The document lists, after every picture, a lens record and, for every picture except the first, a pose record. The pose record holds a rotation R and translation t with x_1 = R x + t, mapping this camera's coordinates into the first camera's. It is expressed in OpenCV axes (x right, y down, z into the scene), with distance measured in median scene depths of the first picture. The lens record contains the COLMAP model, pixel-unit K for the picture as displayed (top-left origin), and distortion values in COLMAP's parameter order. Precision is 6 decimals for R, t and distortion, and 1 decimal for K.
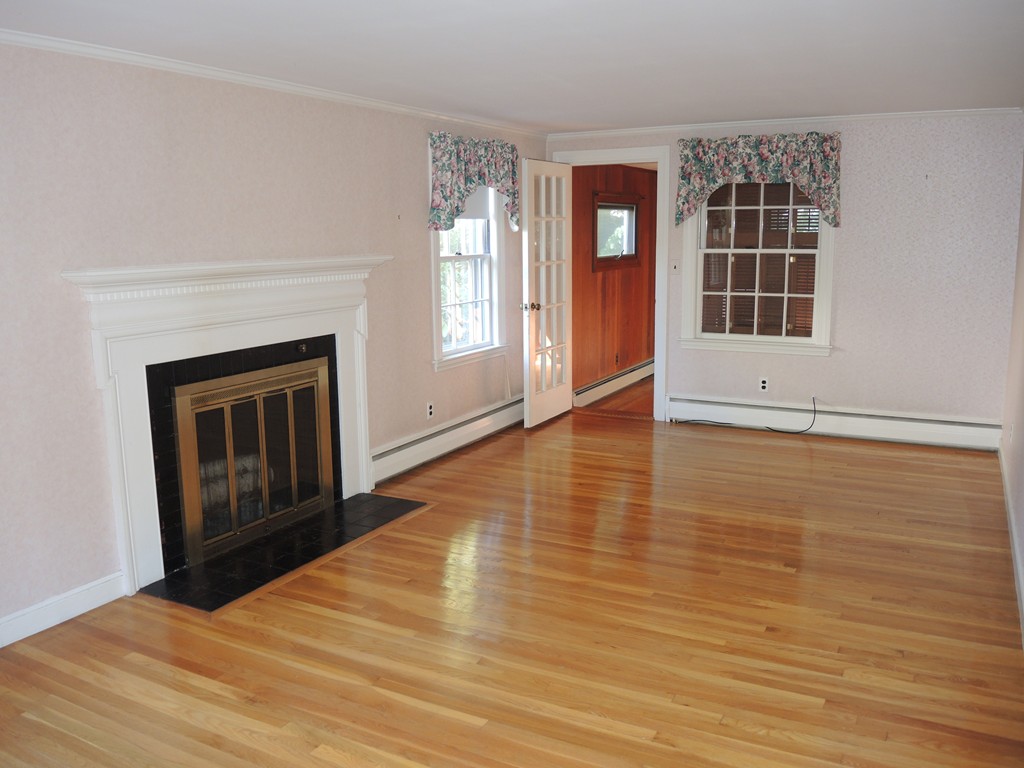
lens RADIAL K [[857.4, 0, 512.0], [0, 857.4, 384.0], [0, 0, 1]] dist [-0.036857, -0.059677]
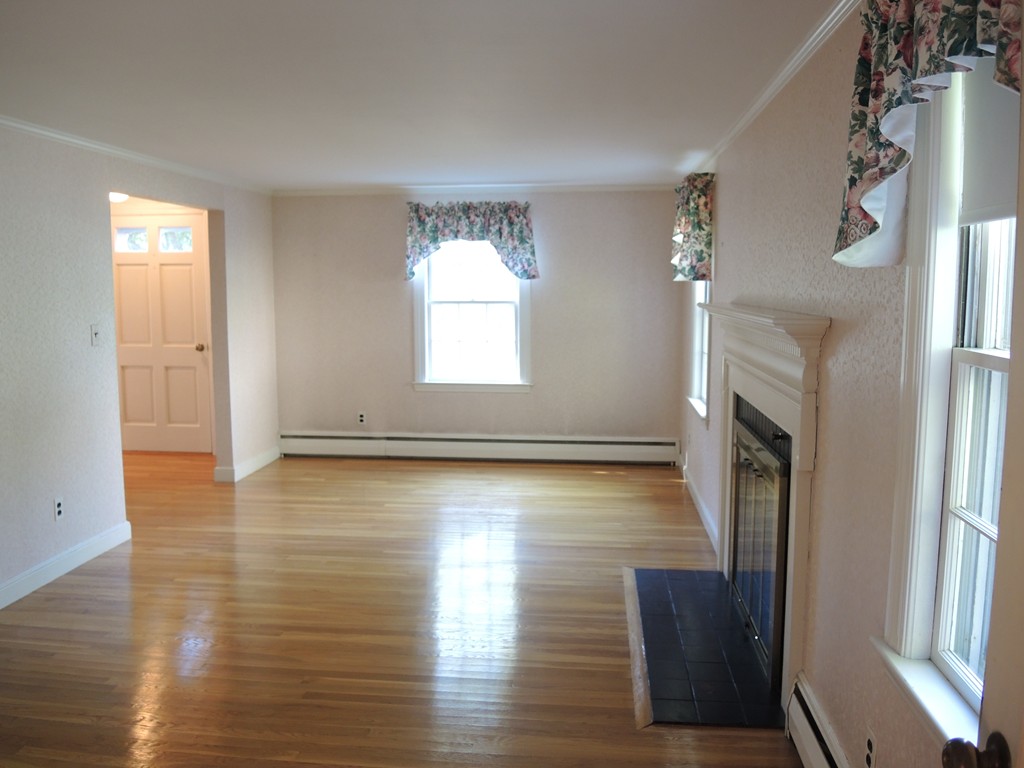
lens RADIAL K [[857.4, 0, 512.0], [0, 857.4, 384.0], [0, 0, 1]] dist [-0.036857, -0.059677]
pose [[-0.928410, 0.052832, -0.367782, 0.225095], [-0.055257, 0.959200, 0.277276, -0.283065], [0.367426, 0.277748, -0.887611, 1.628188]]
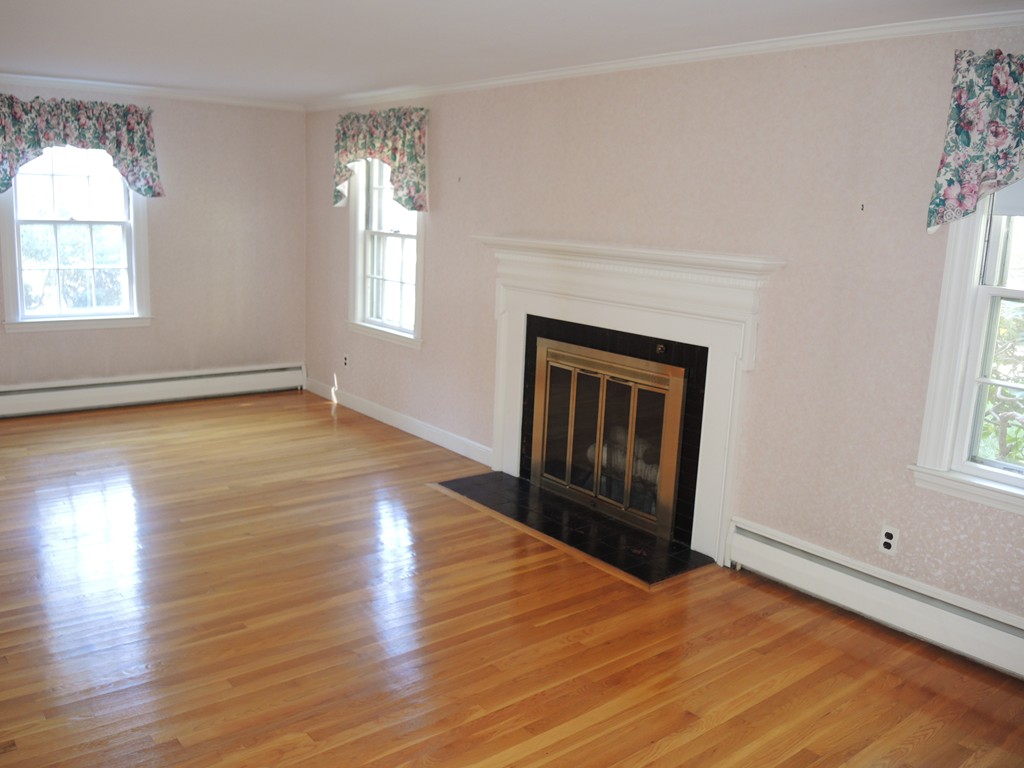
lens RADIAL K [[857.4, 0, 512.0], [0, 857.4, 384.0], [0, 0, 1]] dist [-0.036857, -0.059677]
pose [[-0.393488, 0.171167, -0.903255, 0.676034], [-0.201626, 0.942526, 0.266444, -0.228554], [0.896947, 0.286962, -0.336361, 1.246430]]
